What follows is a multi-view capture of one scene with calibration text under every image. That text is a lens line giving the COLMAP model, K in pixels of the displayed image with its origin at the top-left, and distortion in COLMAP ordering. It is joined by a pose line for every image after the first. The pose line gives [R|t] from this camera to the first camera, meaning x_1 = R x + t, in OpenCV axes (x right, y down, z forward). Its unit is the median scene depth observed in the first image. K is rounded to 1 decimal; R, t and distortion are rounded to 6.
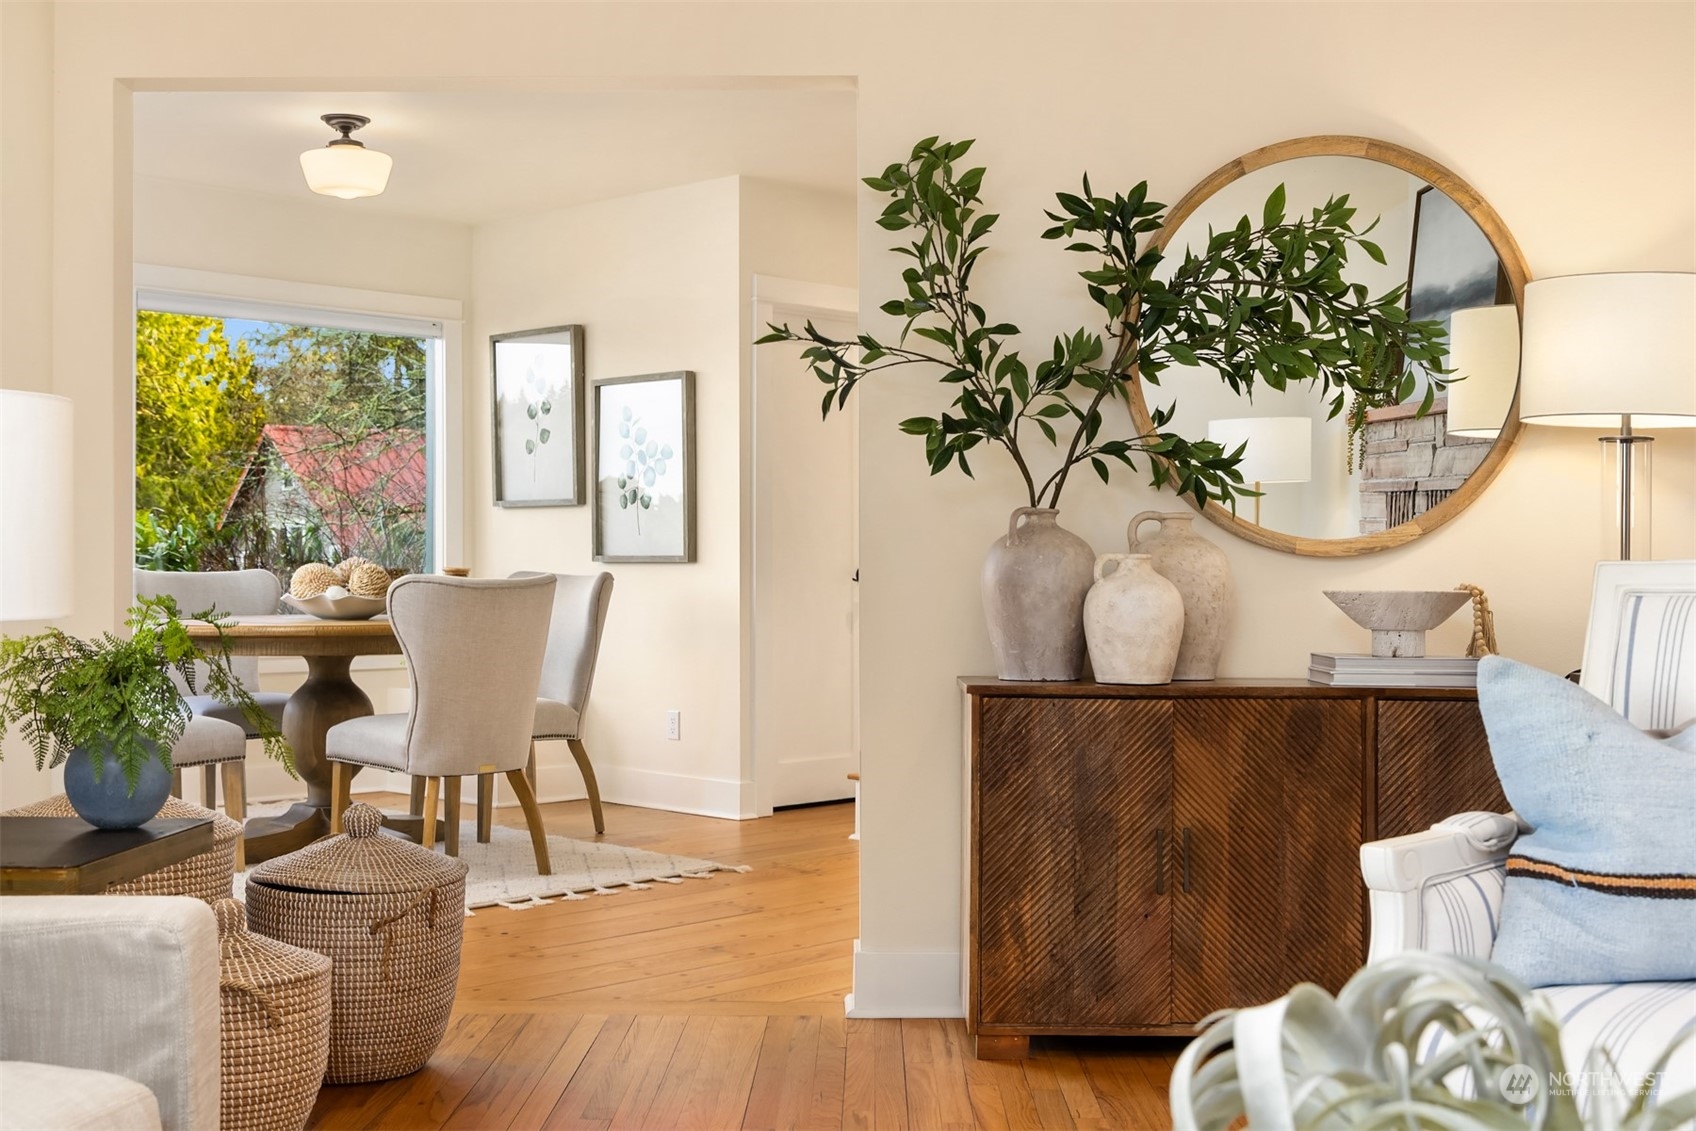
lens RADIAL K [[1968.8, 0, 848.0], [0, 1968.8, 565.5], [0, 0, 1]] dist [-0.026161, 0.444498]
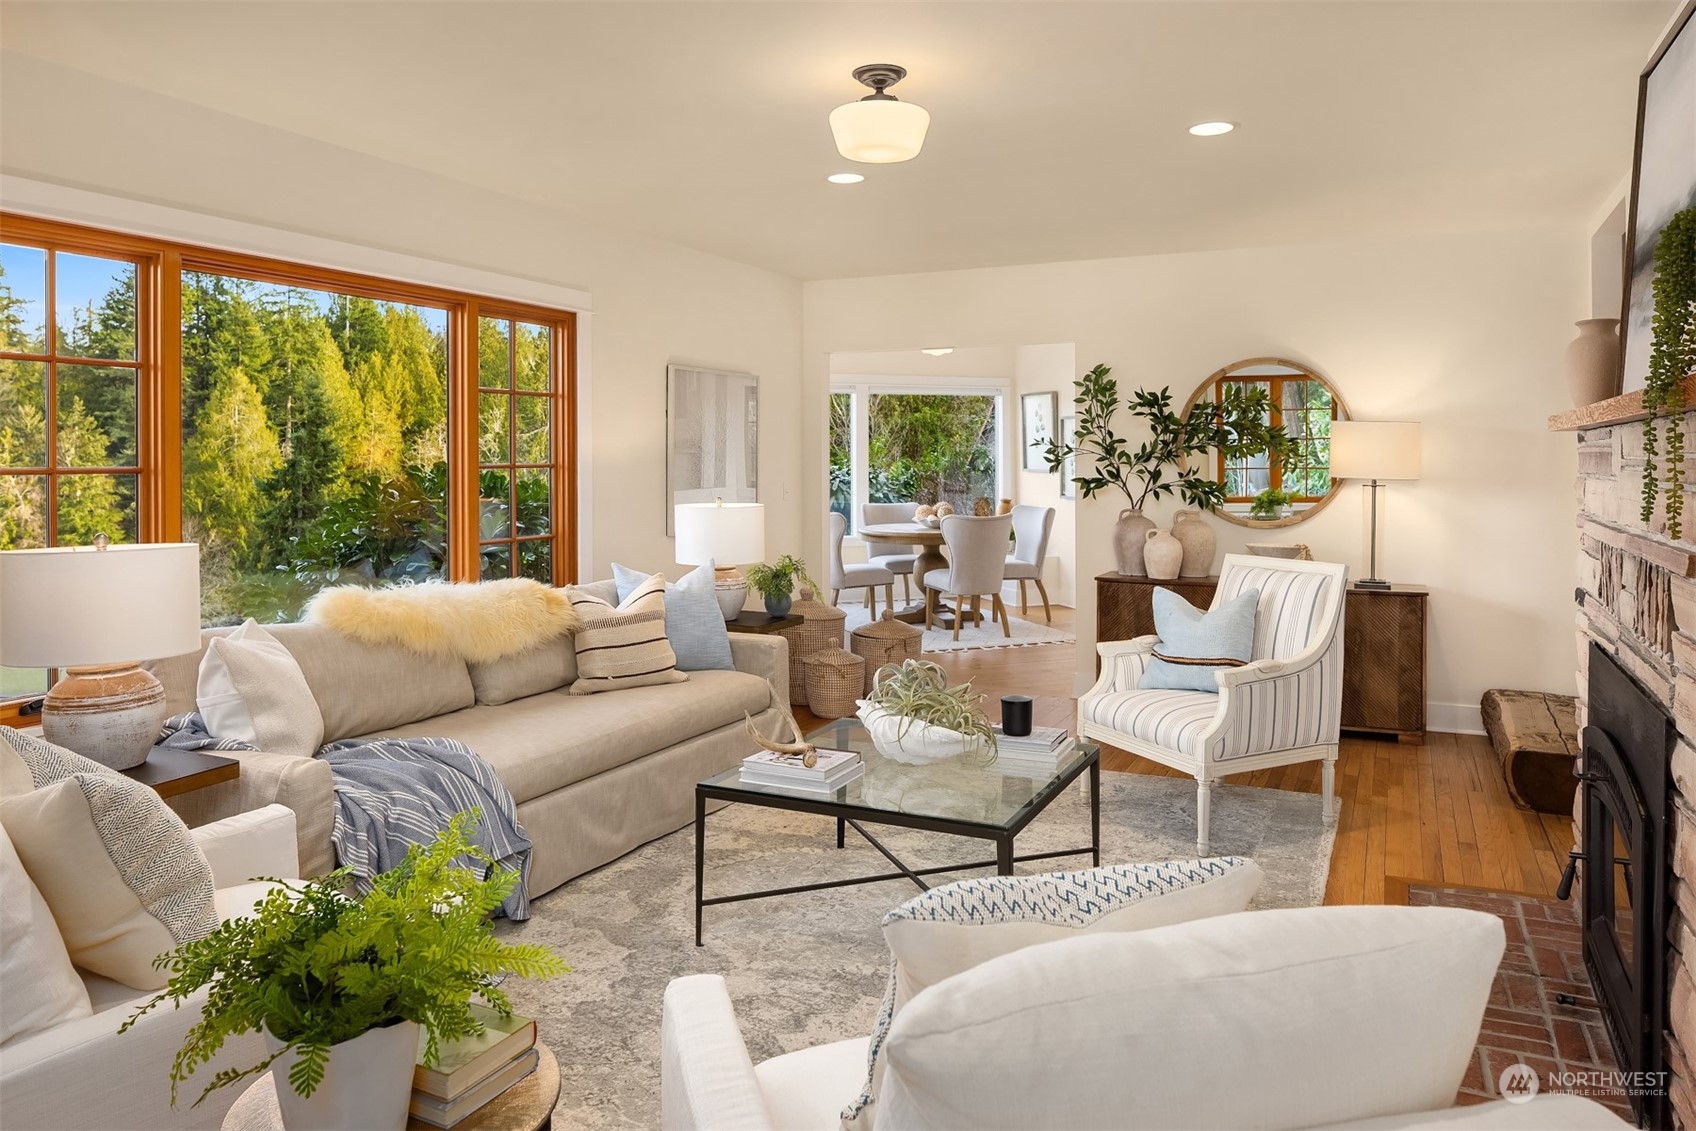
lens RADIAL K [[1141.9, 0, 845.4], [0, 1141.9, 484.8], [0, 0, 1]] dist [-0.005550, -0.002615]
pose [[0.904886, 0.005458, -0.425618, 0.397492], [0.005995, 0.999655, 0.025565, -0.103276], [0.425611, -0.025685, 0.904542, -0.536730]]
